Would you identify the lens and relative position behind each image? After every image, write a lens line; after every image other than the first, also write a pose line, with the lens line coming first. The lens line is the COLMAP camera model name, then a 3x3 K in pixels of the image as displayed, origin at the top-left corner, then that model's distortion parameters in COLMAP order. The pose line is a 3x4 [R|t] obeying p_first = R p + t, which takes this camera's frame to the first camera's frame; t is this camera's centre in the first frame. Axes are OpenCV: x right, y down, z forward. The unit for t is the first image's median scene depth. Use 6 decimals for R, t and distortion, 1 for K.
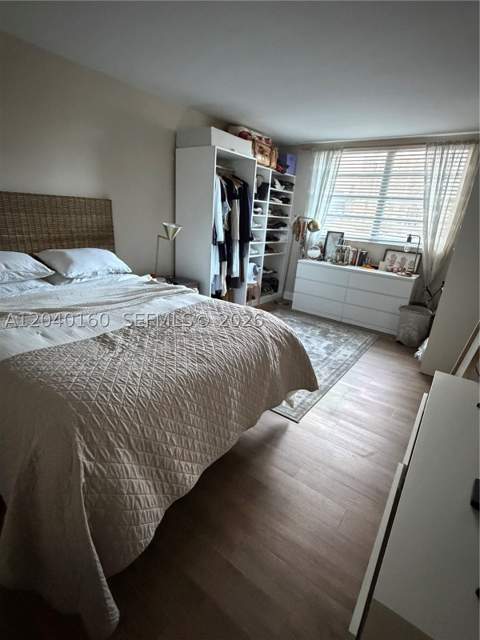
lens RADIAL K [[314.0, 0, 240.0], [0, 314.0, 320.0], [0, 0, 1]] dist [0.001768, 0.000240]
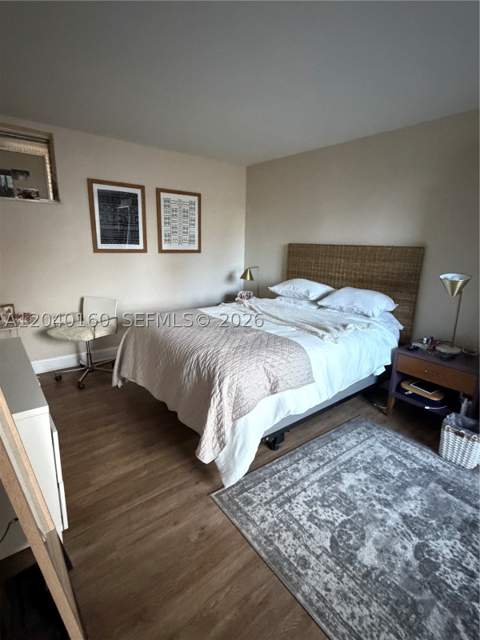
lens RADIAL K [[314.0, 0, 240.0], [0, 314.0, 320.0], [0, 0, 1]] dist [0.001768, 0.000240]
pose [[-0.262830, 0.146748, -0.953617, 0.787019], [-0.371525, 0.896760, 0.240396, -0.274881], [0.890444, 0.417476, -0.181175, 1.001890]]
